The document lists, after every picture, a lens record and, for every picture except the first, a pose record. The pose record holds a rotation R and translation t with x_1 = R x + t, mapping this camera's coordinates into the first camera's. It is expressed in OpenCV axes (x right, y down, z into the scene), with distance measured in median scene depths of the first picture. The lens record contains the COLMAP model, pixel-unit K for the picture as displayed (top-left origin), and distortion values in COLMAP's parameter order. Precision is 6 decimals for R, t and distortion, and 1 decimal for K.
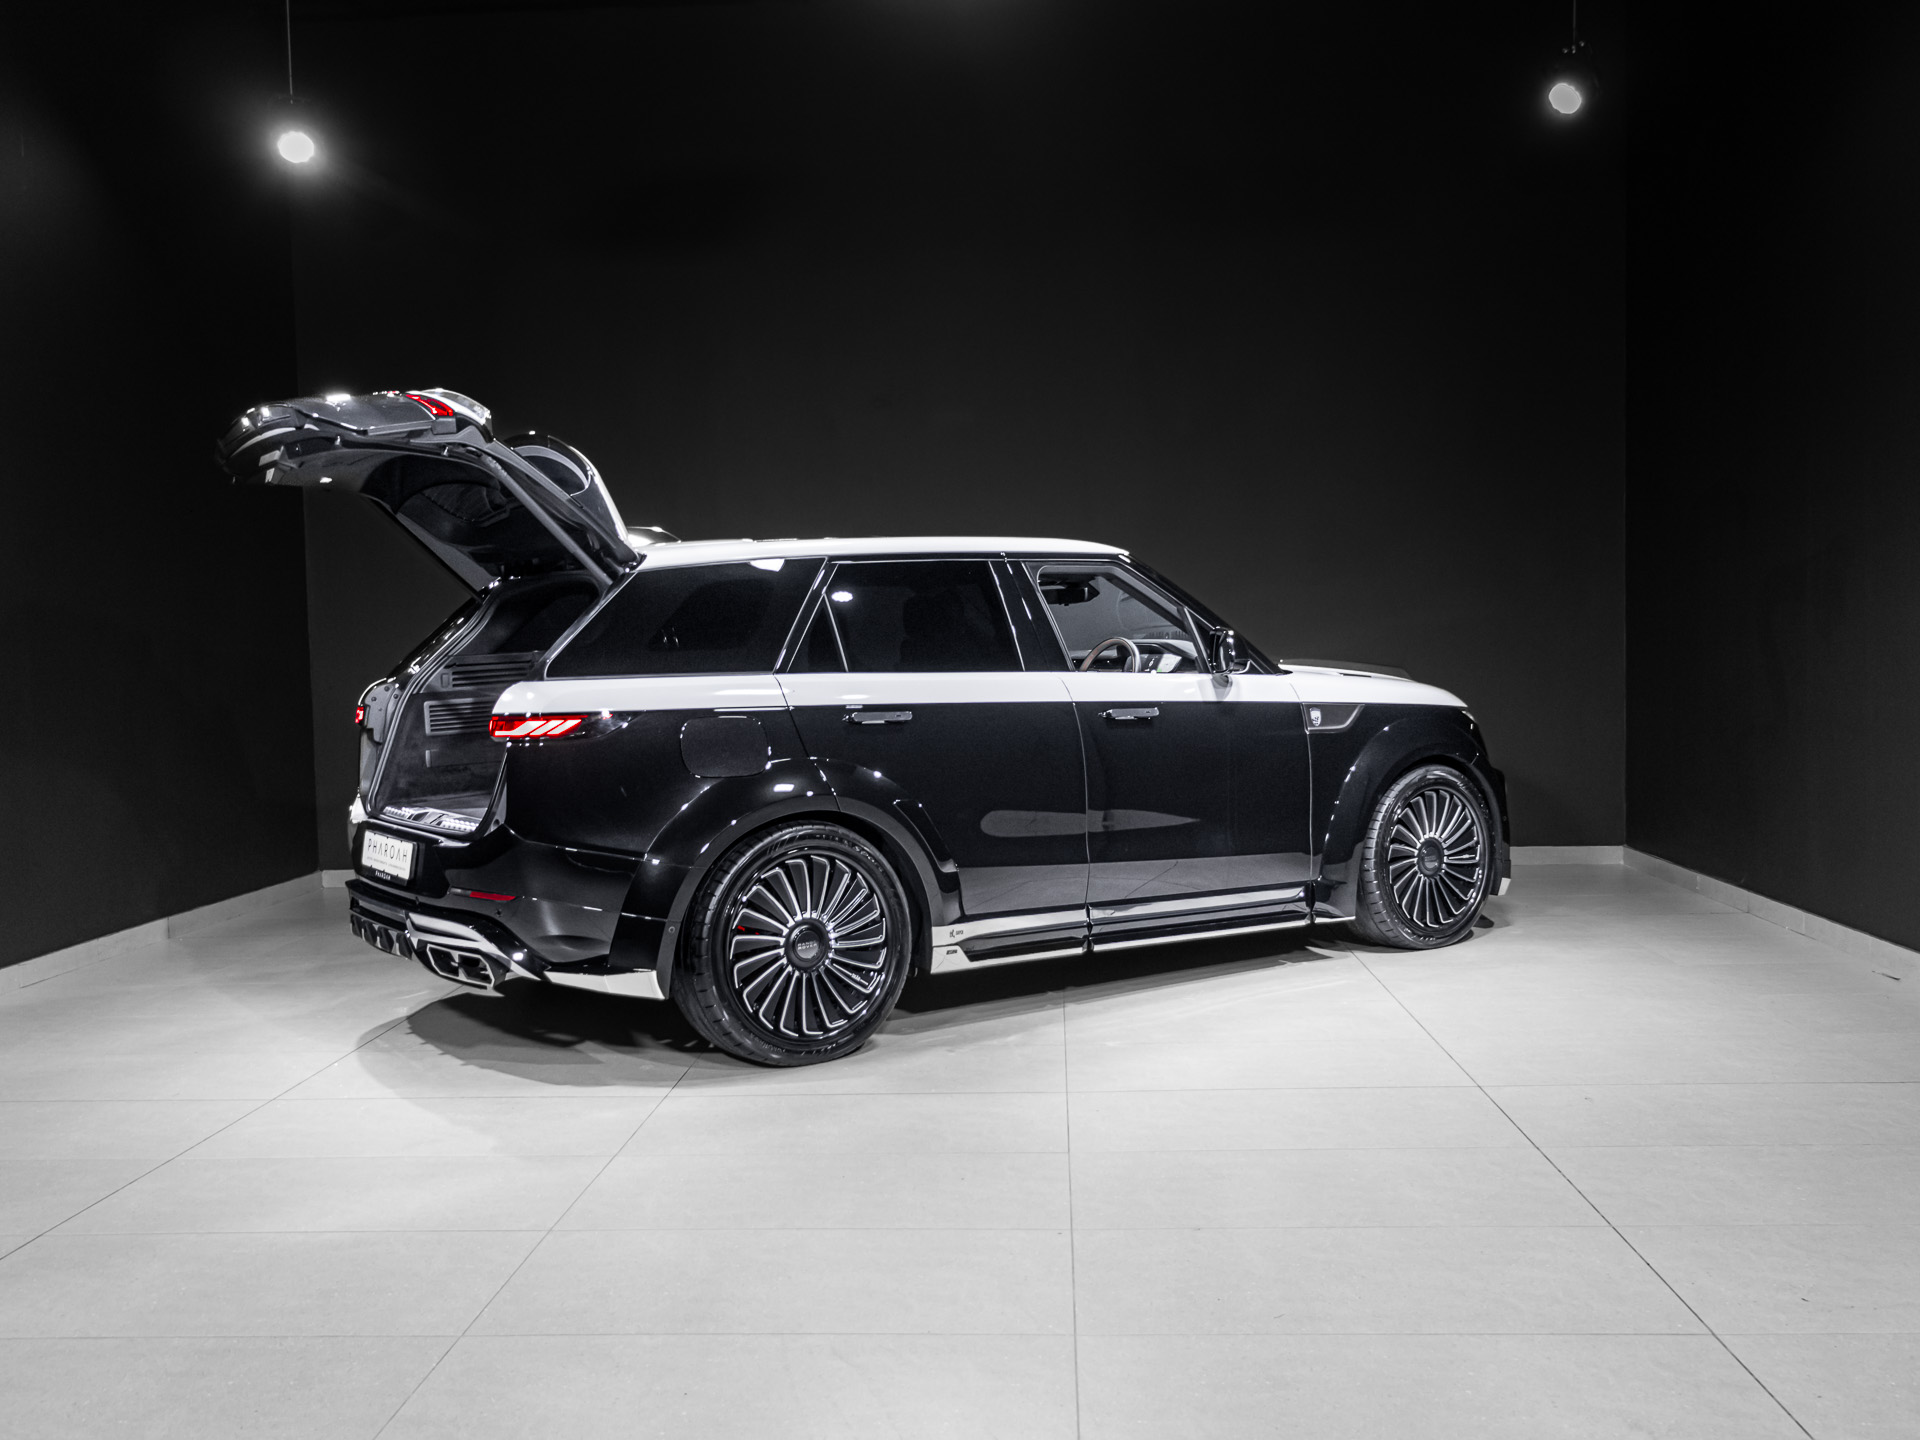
lens RADIAL K [[1728.1, 0, 929.2], [0, 1728.1, 722.0], [0, 0, 1]] dist [-0.006522, 0.005634]
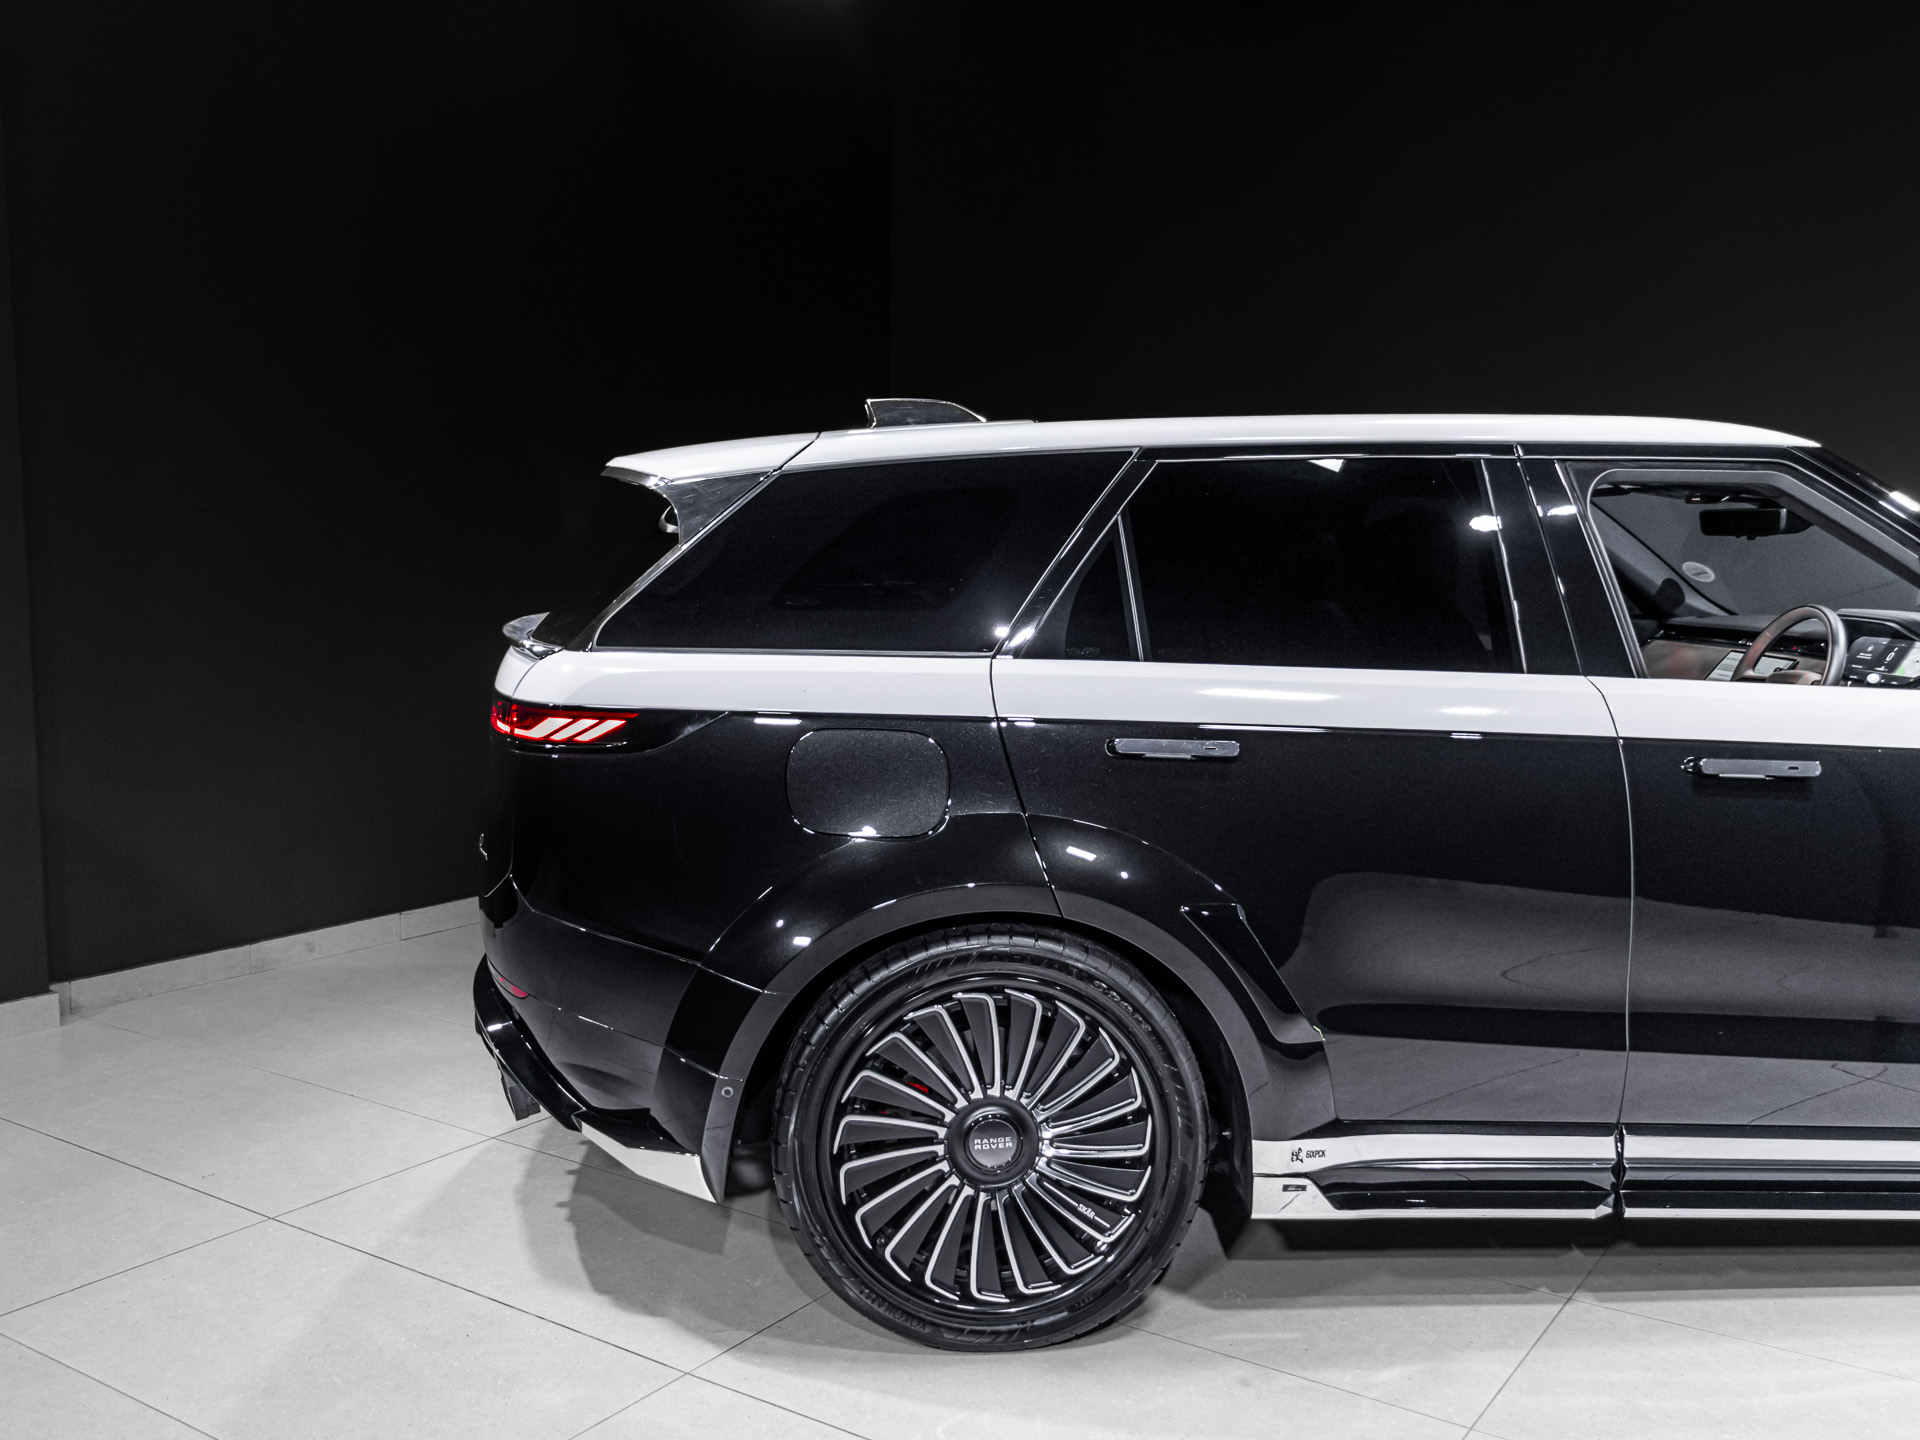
lens RADIAL K [[1731.7, 0, 960.0], [0, 1731.7, 720.0], [0, 0, 1]] dist [-0.005672, 0.006324]
pose [[0.862132, 0.086111, -0.499313, 0.185780], [-0.053477, 0.995413, 0.079332, -0.051598], [0.503854, -0.041693, 0.862782, 0.498812]]
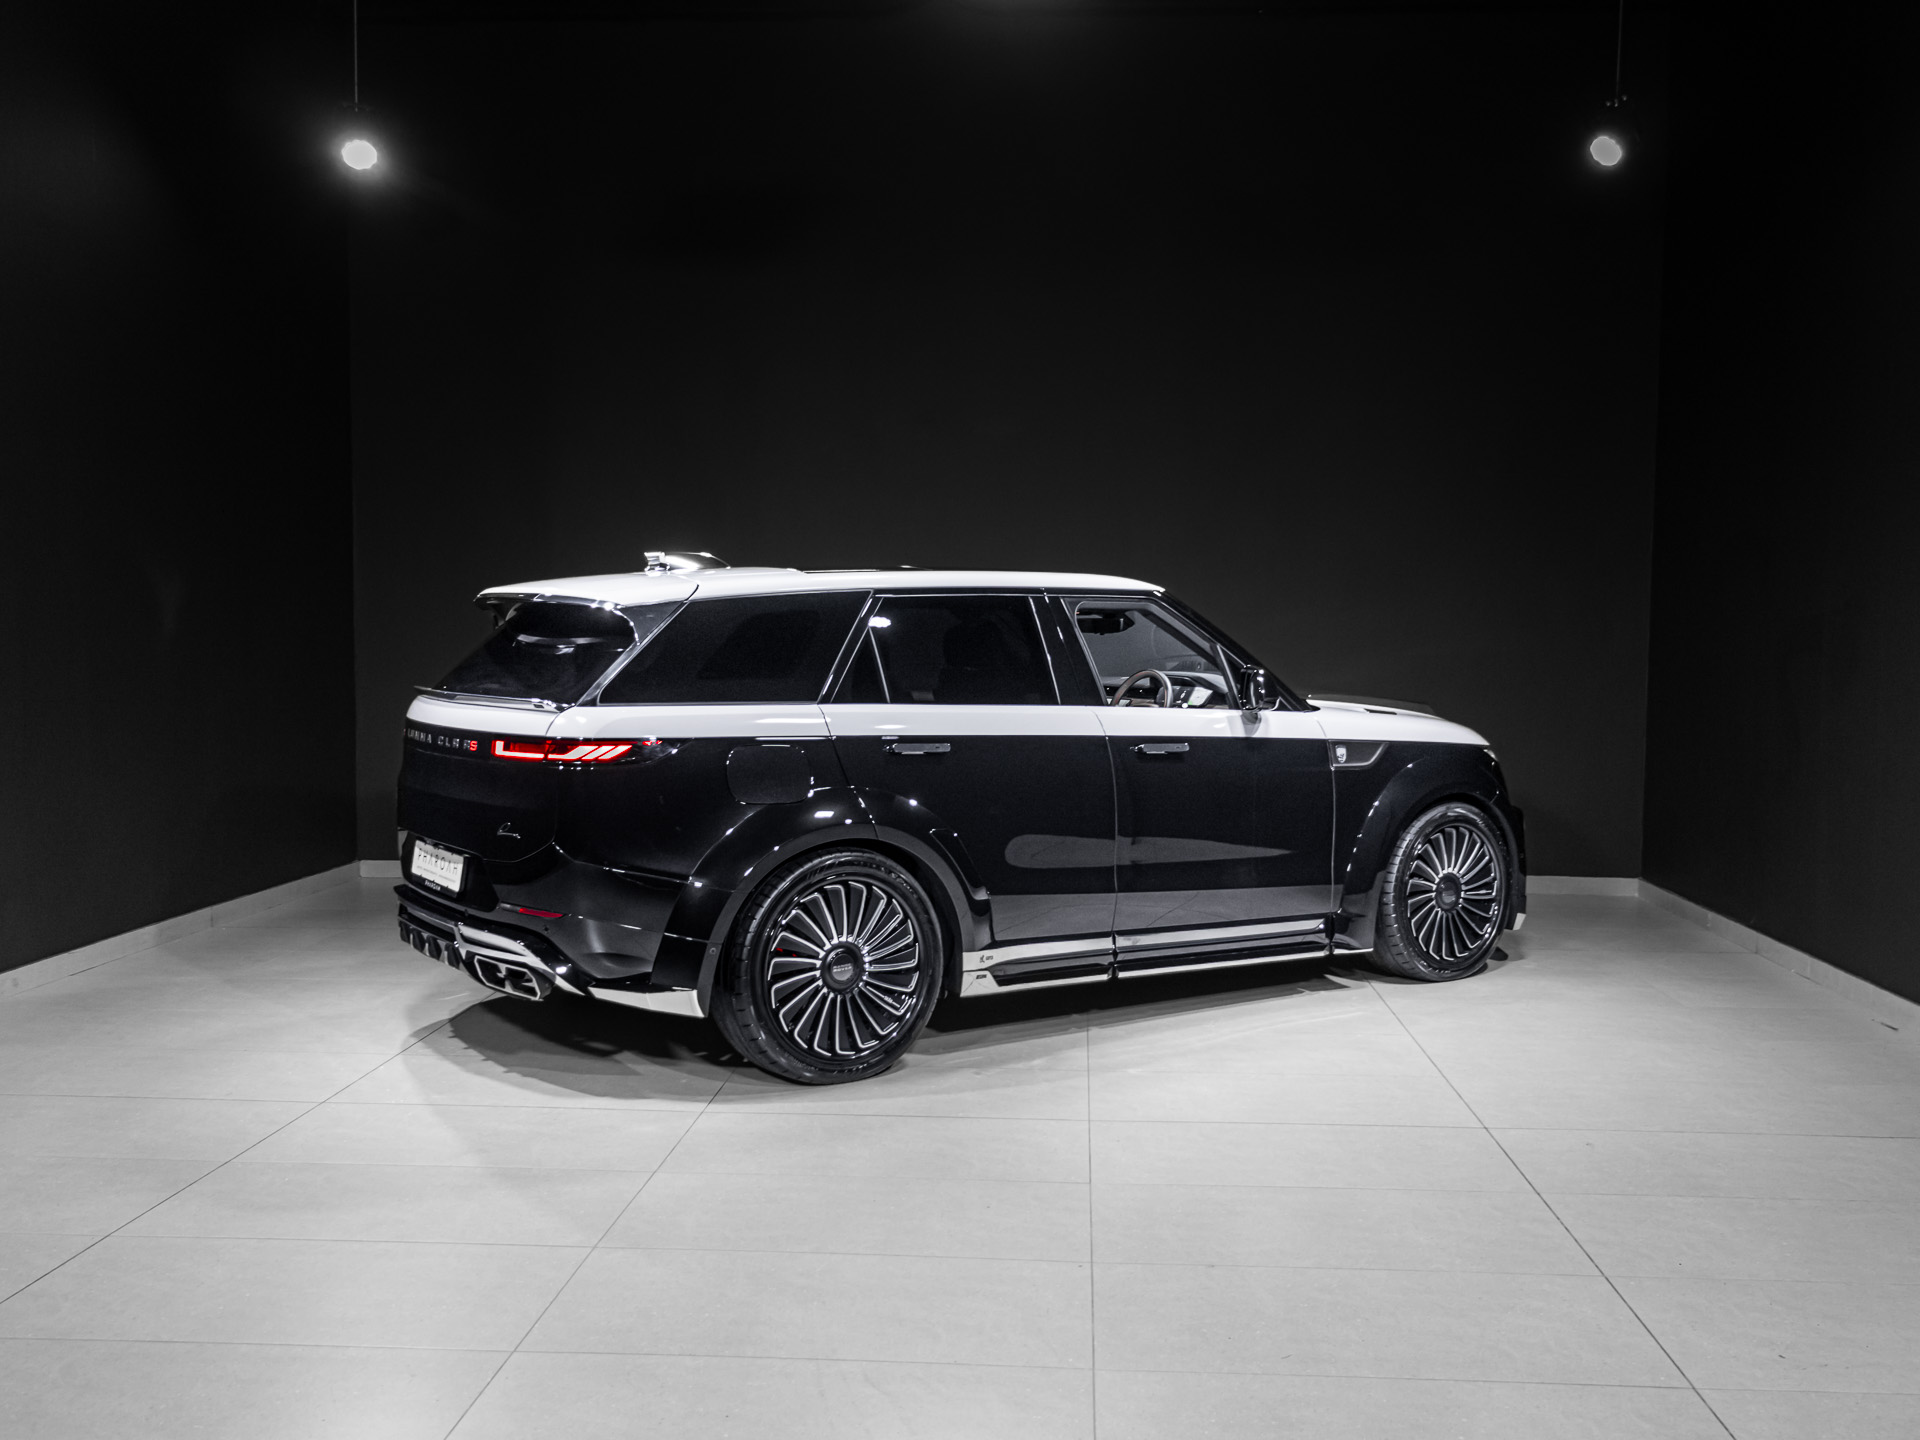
lens RADIAL K [[1731.7, 0, 960.0], [0, 1731.7, 720.0], [0, 0, 1]] dist [-0.005672, 0.006324]
pose [[0.999483, 0.032011, 0.002833, -0.007683], [-0.032032, 0.999457, 0.007707, -0.028648], [-0.002584, -0.007793, 0.999966, -0.034856]]
